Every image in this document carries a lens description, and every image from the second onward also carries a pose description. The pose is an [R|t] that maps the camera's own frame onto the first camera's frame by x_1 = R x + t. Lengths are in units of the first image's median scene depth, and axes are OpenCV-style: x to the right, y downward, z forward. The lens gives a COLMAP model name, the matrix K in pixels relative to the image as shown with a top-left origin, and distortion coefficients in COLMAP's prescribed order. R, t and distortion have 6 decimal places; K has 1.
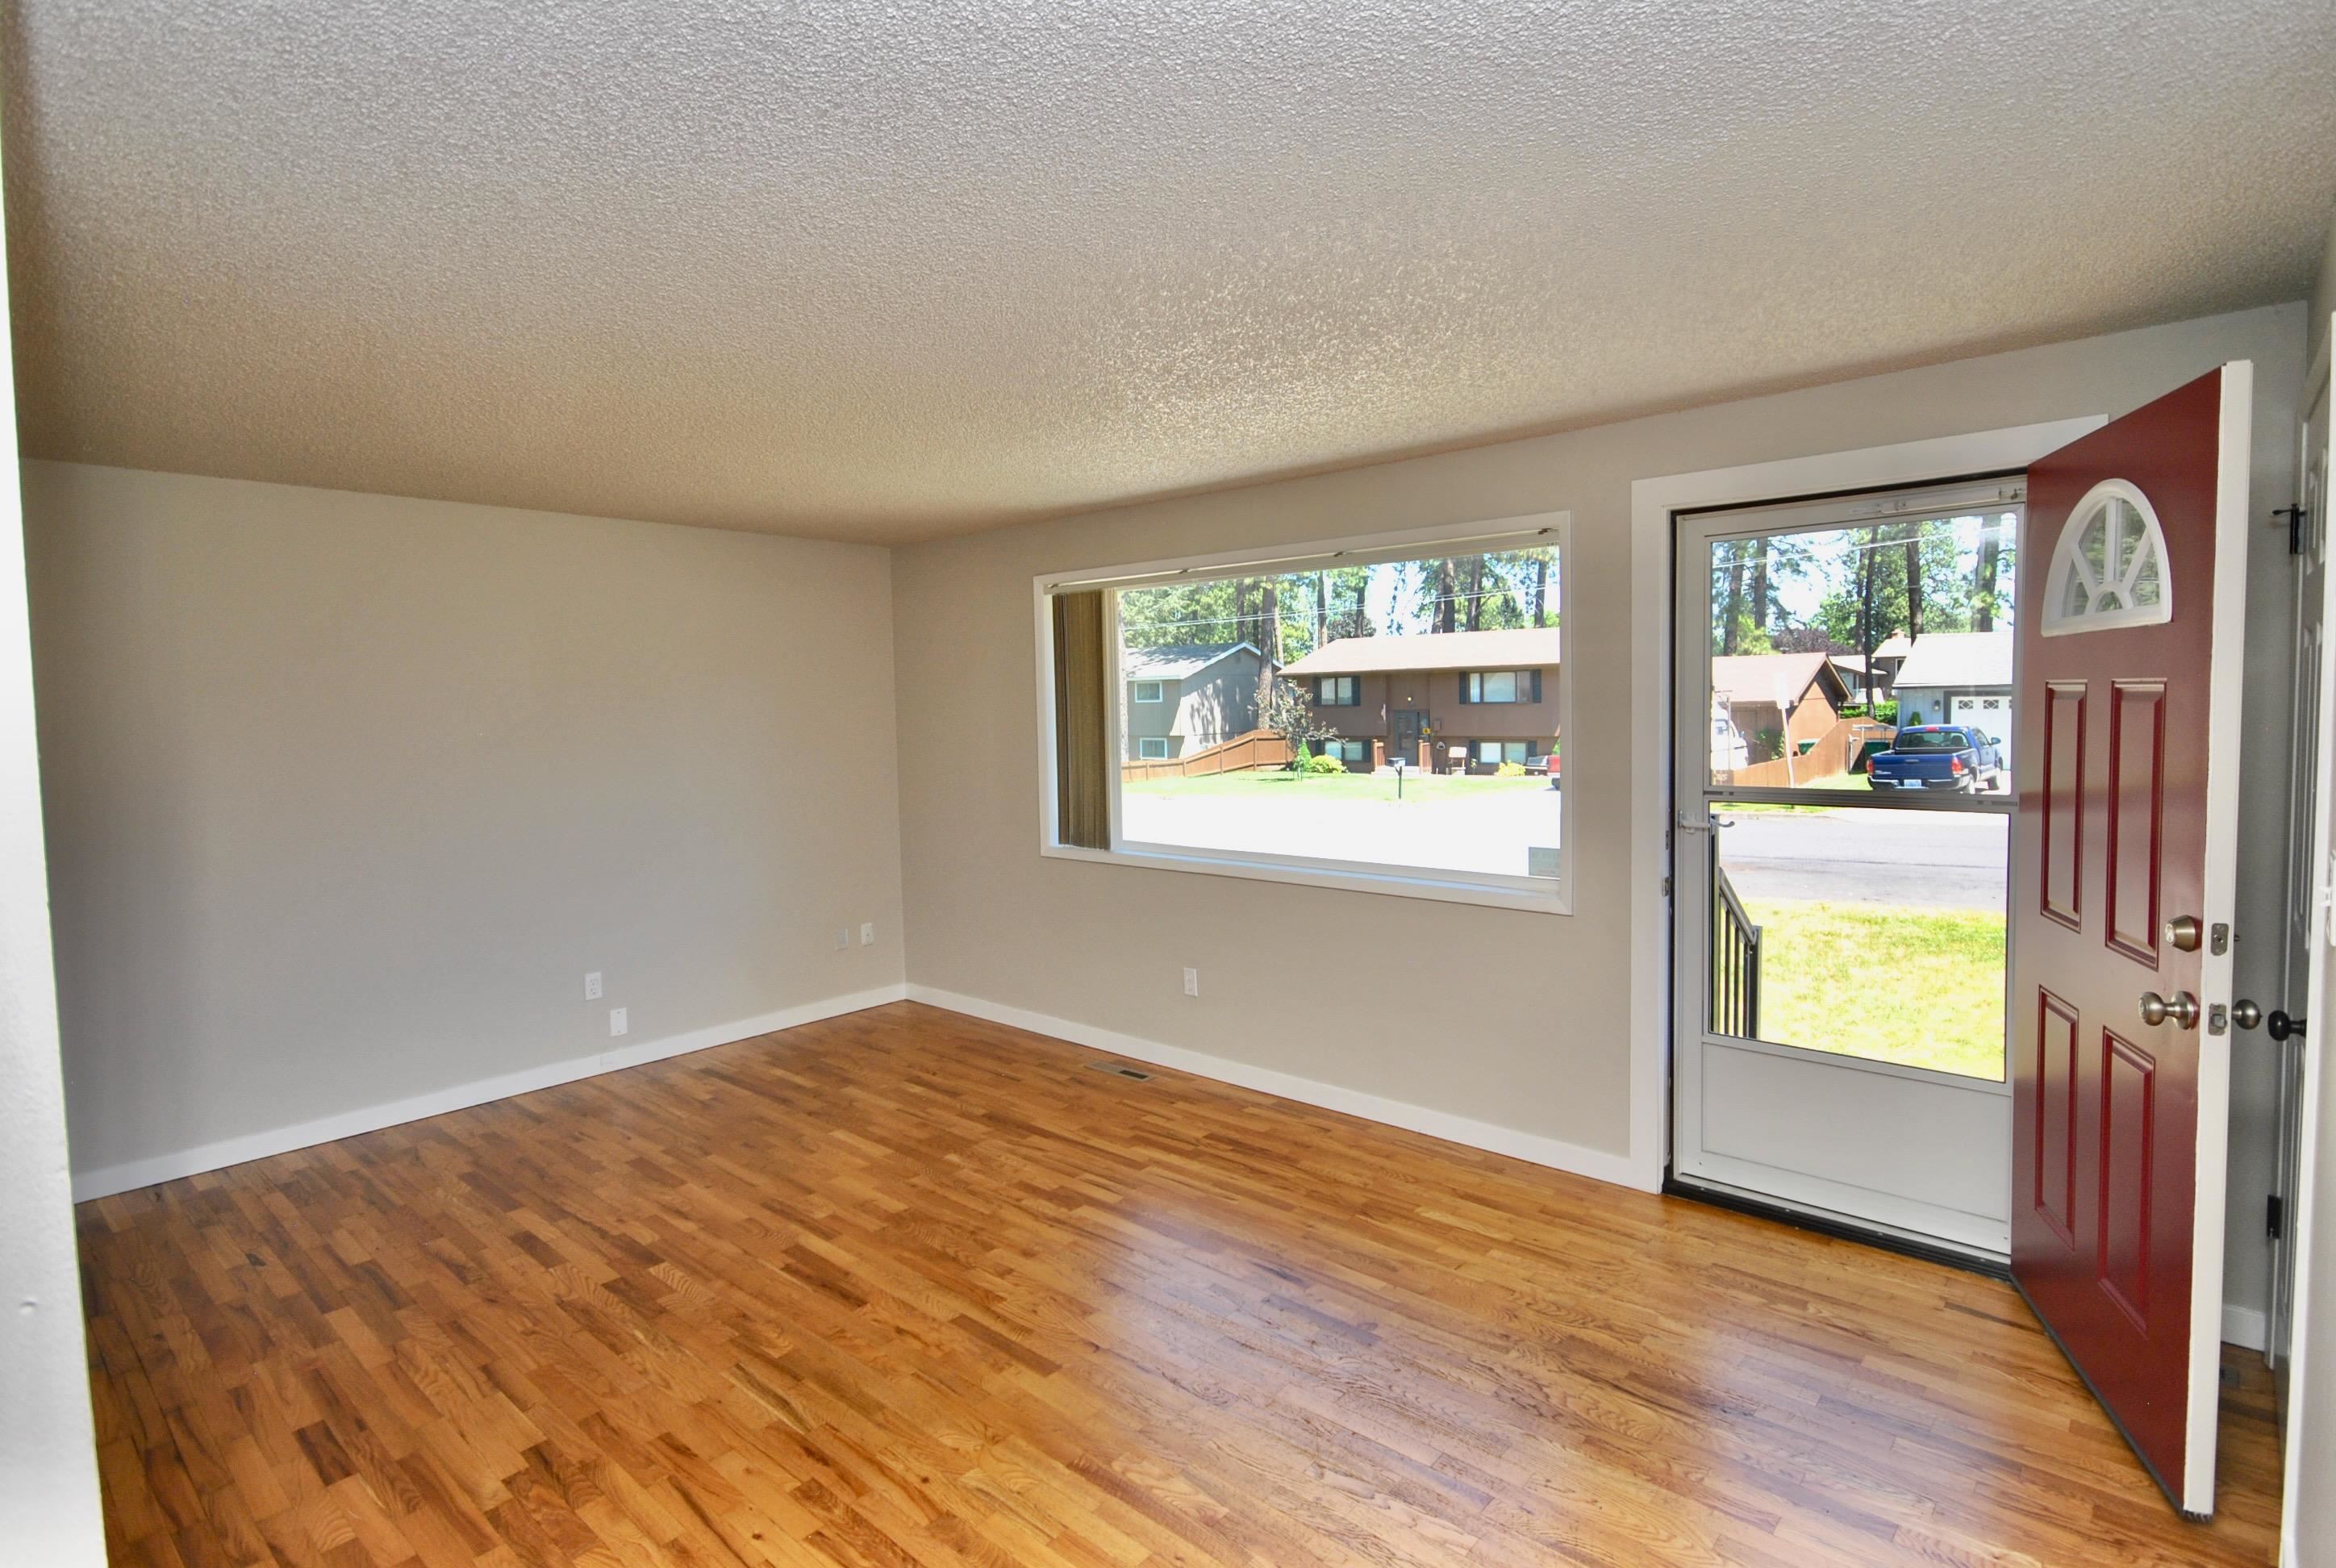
lens RADIAL K [[1143.7, 0, 1183.7], [0, 1143.7, 770.0], [0, 0, 1]] dist [0.004003, -0.000683]
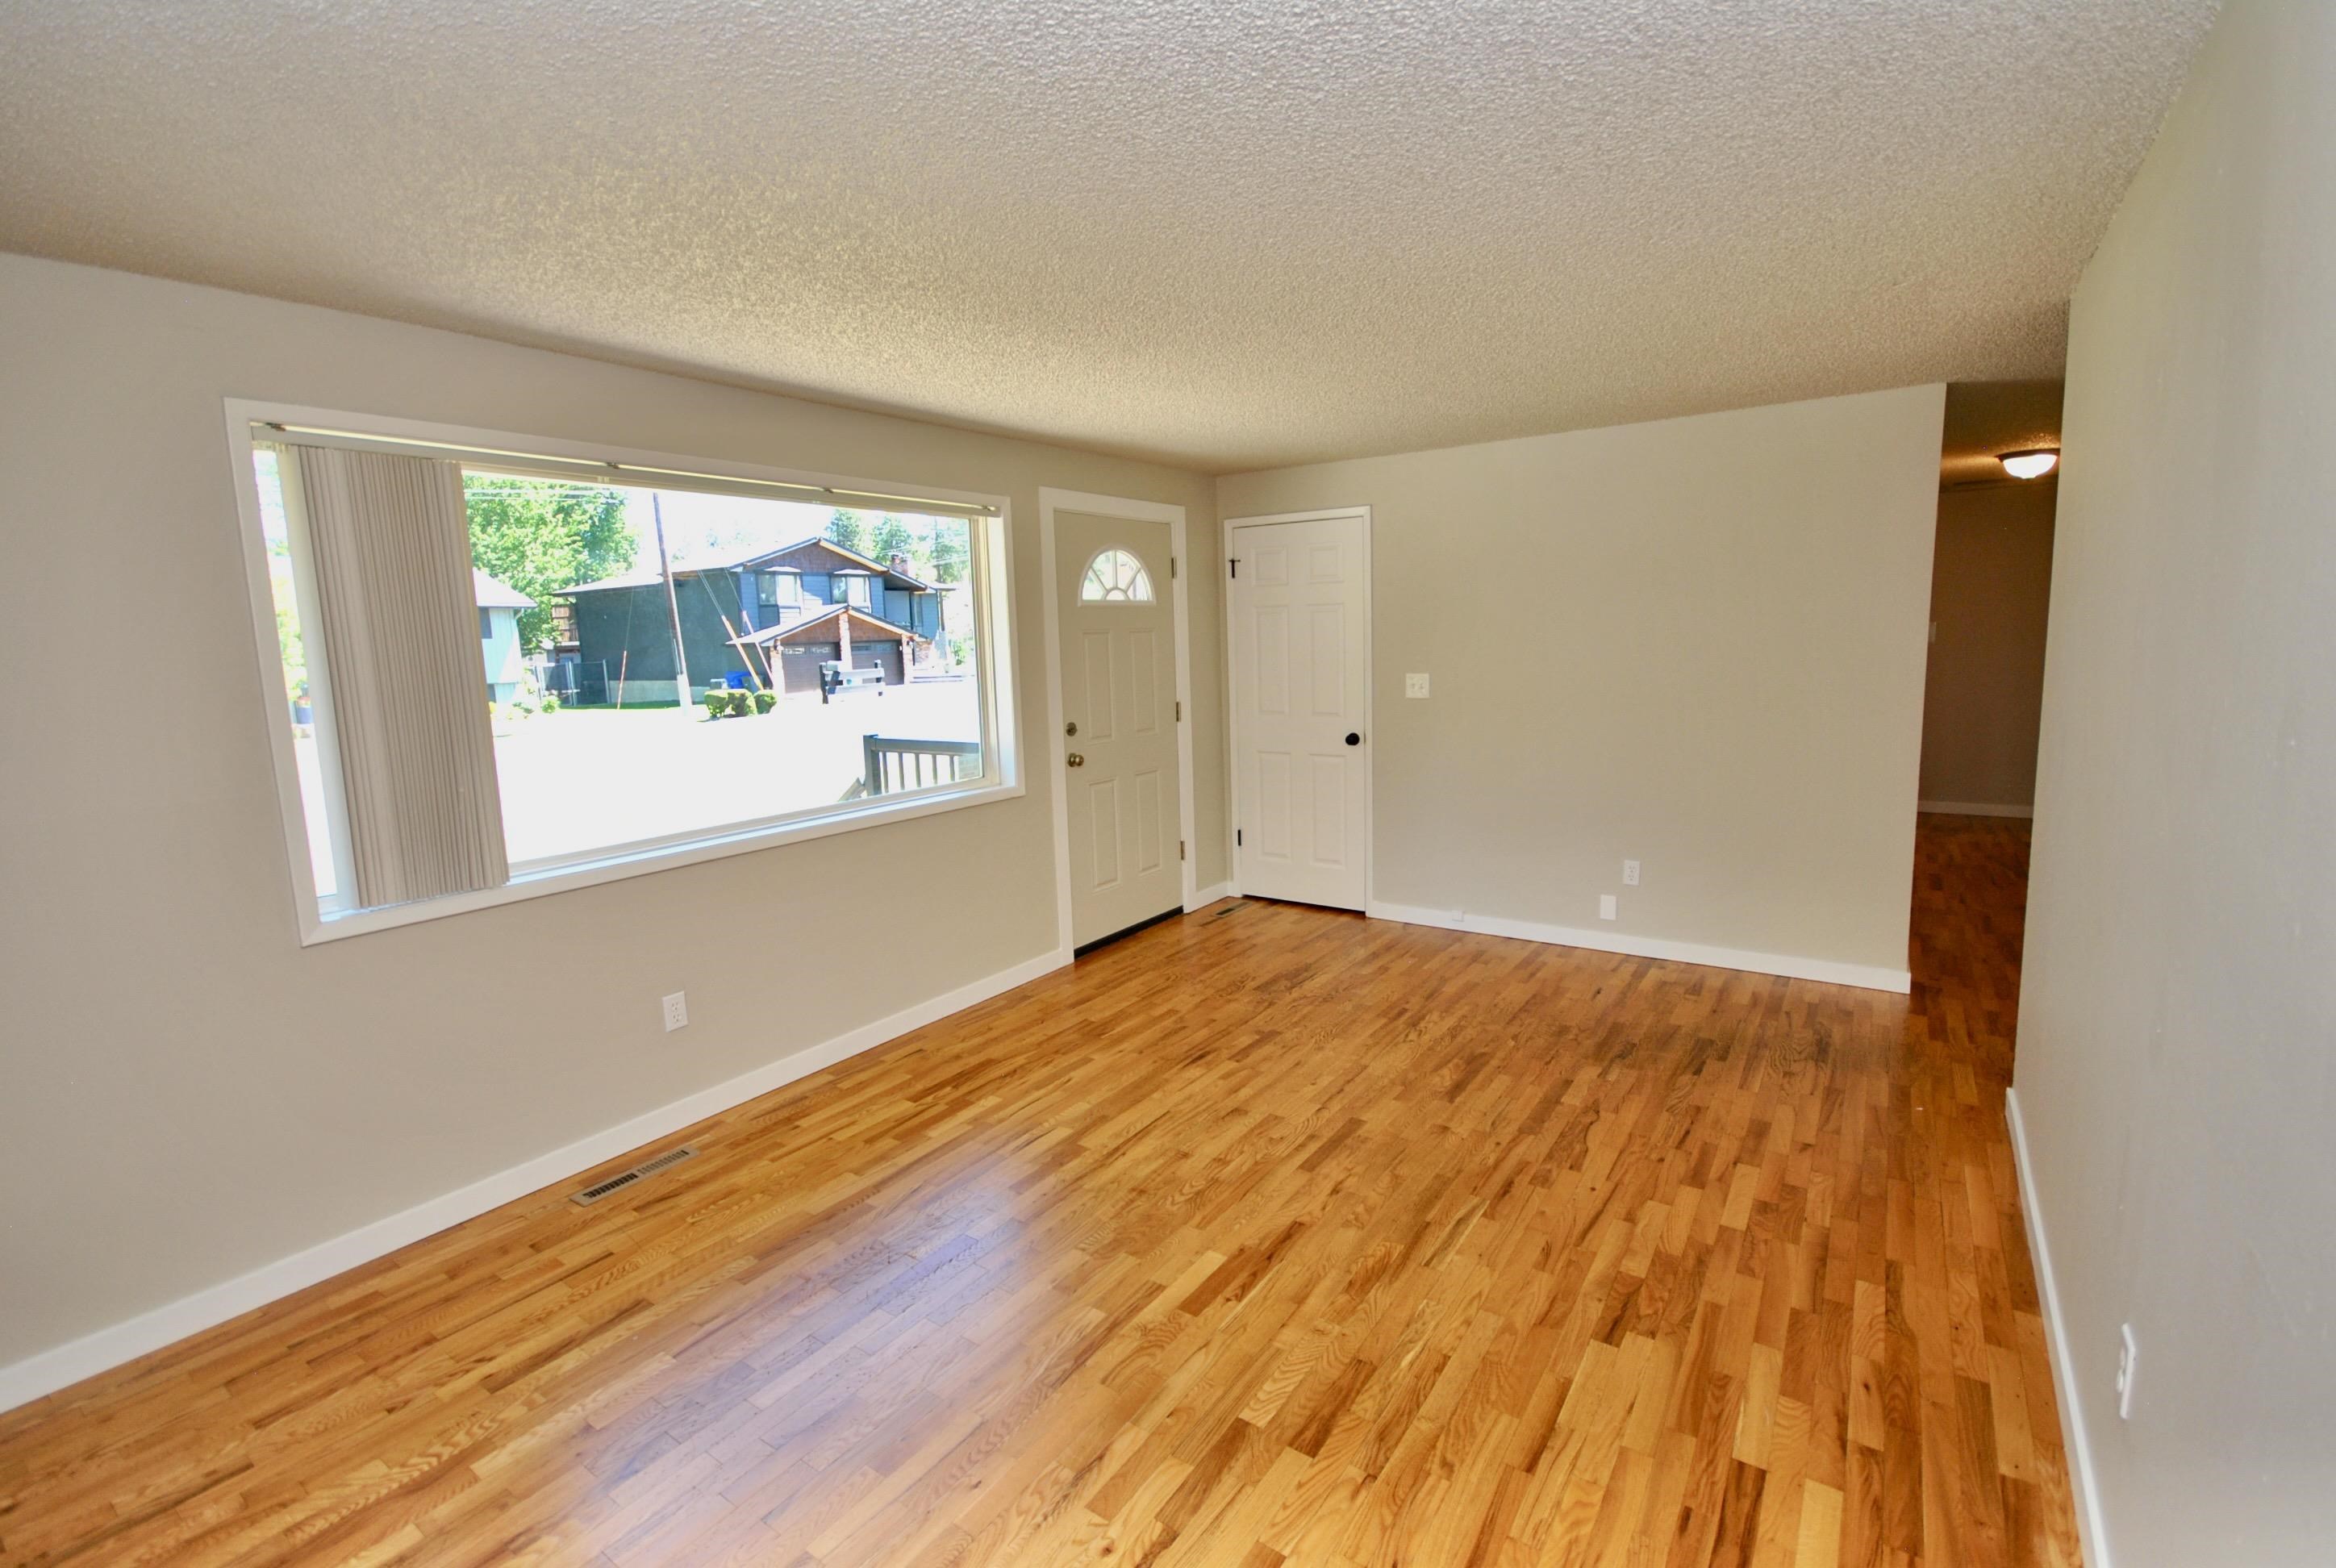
lens RADIAL K [[1029.3, 0, 1187.0], [0, 1029.3, 765.4], [0, 0, 1]] dist [-0.002346, -0.000113]
pose [[-0.115497, -0.102728, 0.987981, -0.900628], [0.091298, 0.989330, 0.113541, -0.031337], [-0.989103, 0.103314, -0.104886, 0.928496]]
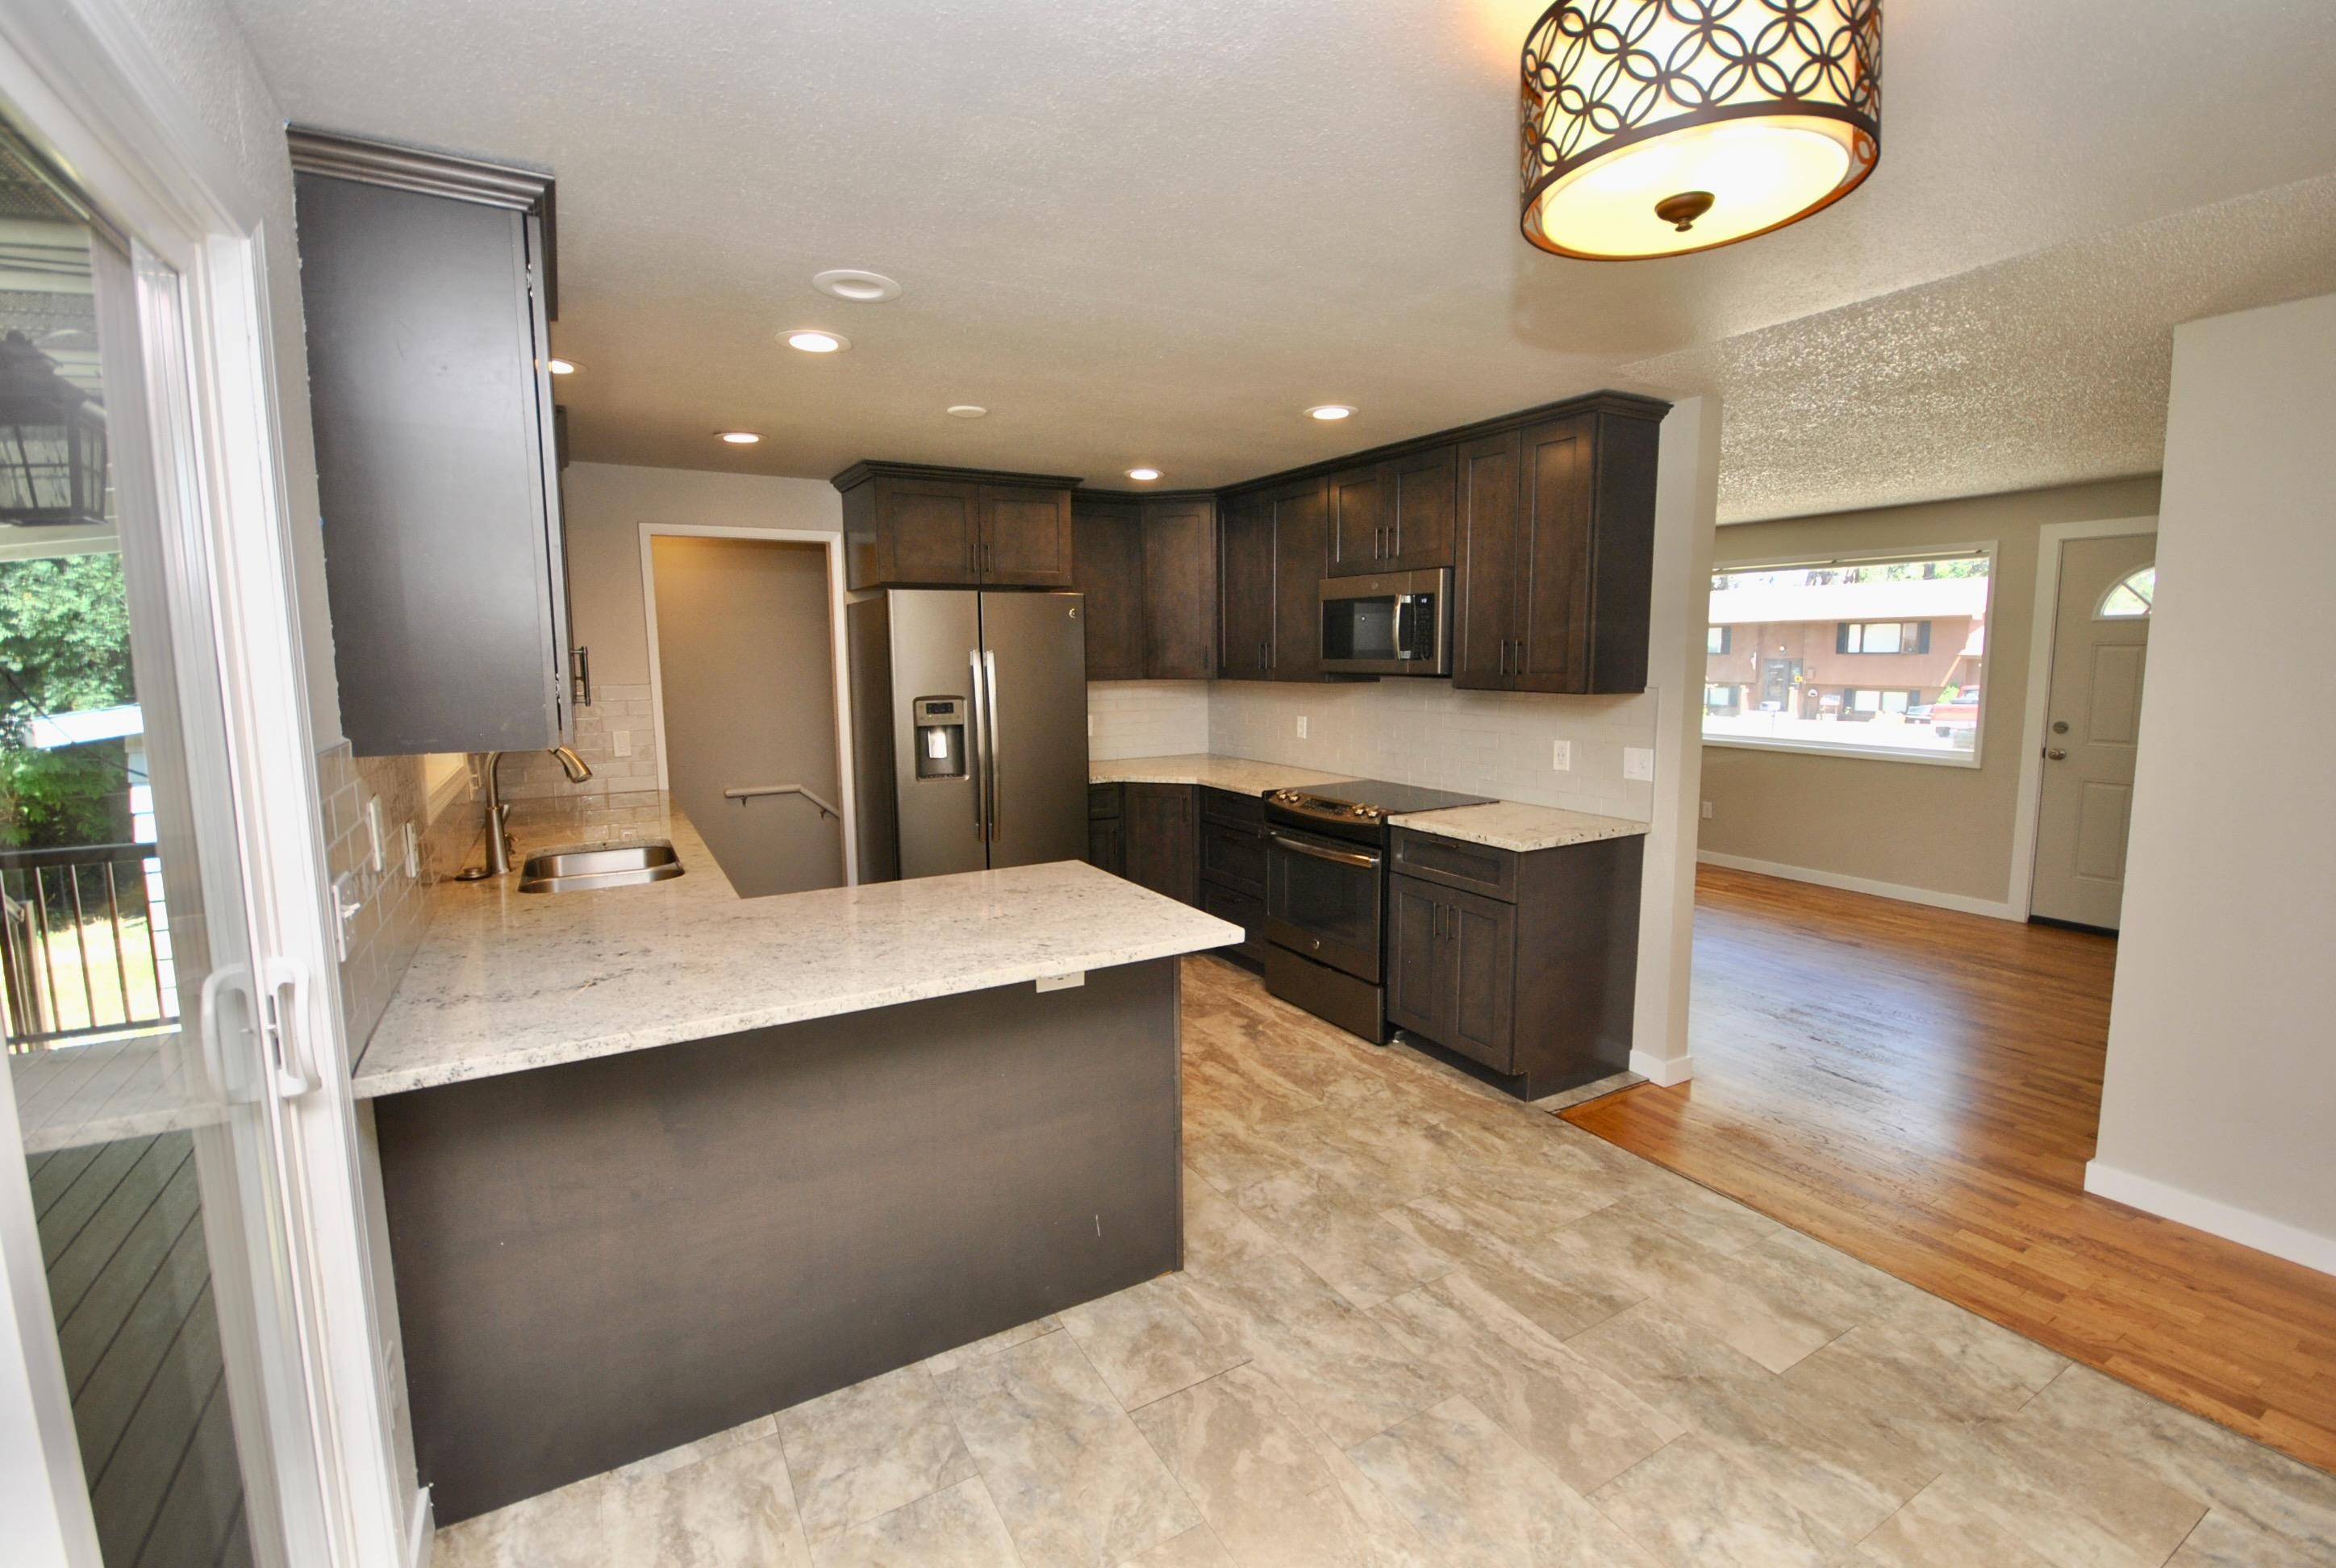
lens RADIAL K [[1022.7, 0, 1188.8], [0, 1022.7, 766.8], [0, 0, 1]] dist [0.004645, -0.010016]
pose [[0.950418, 0.048386, -0.307189, -0.338224], [-0.030638, 0.997584, 0.062343, 0.061153], [0.309463, -0.049840, 0.949604, -0.892855]]
